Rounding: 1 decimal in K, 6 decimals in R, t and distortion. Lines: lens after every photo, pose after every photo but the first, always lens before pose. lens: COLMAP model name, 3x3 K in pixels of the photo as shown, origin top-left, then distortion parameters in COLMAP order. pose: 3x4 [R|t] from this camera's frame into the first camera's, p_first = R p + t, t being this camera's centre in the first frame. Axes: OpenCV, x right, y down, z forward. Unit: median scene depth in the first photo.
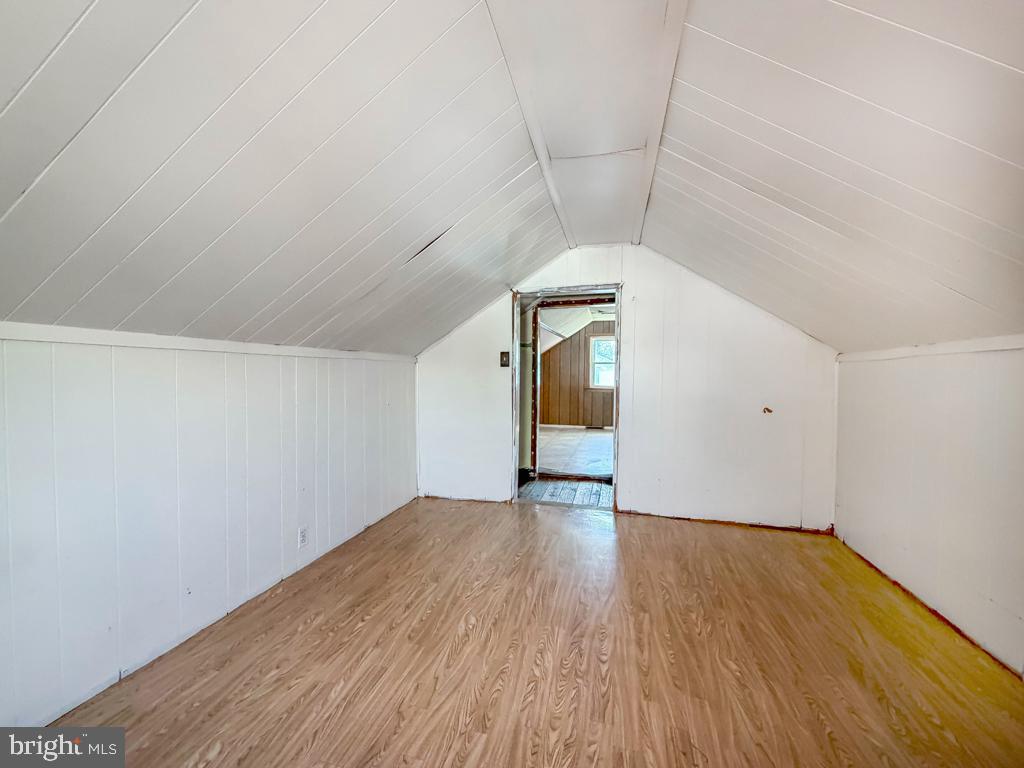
lens RADIAL K [[413.9, 0, 511.4], [0, 413.9, 385.0], [0, 0, 1]] dist [-0.000727, -0.000063]
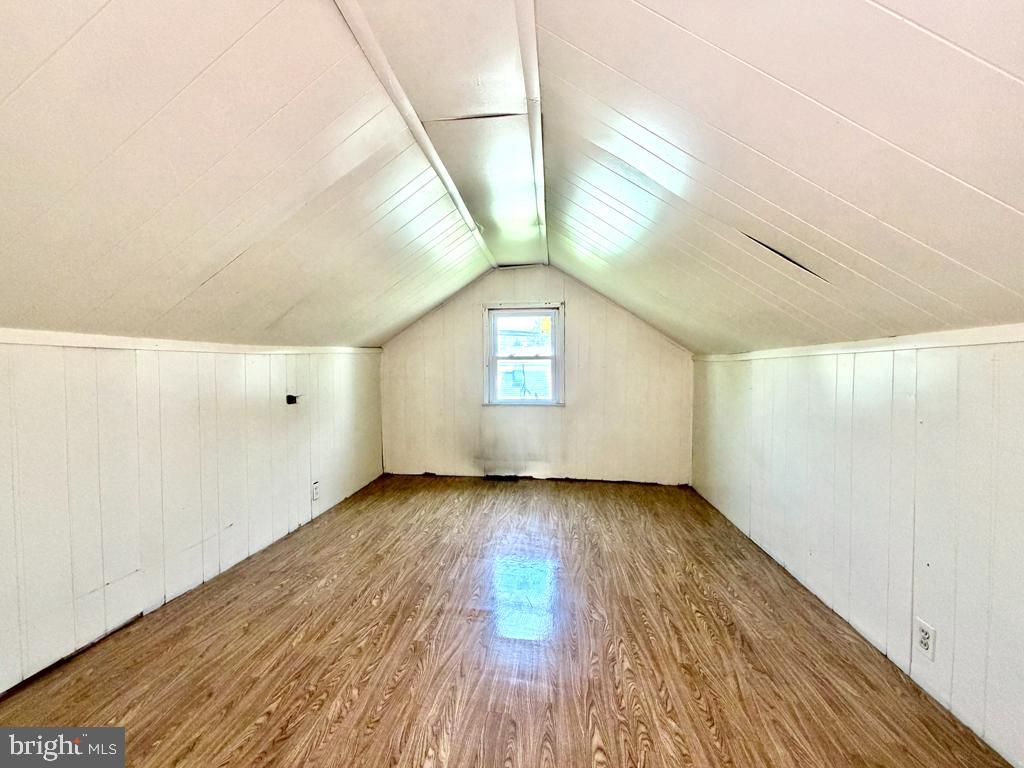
lens RADIAL K [[413.9, 0, 511.4], [0, 413.9, 385.0], [0, 0, 1]] dist [-0.000727, -0.000063]
pose [[-0.990542, -0.001865, -0.137198, 0.245502], [-0.009874, 0.998284, 0.057722, -0.053737], [0.136855, 0.058531, -0.988860, 1.892742]]
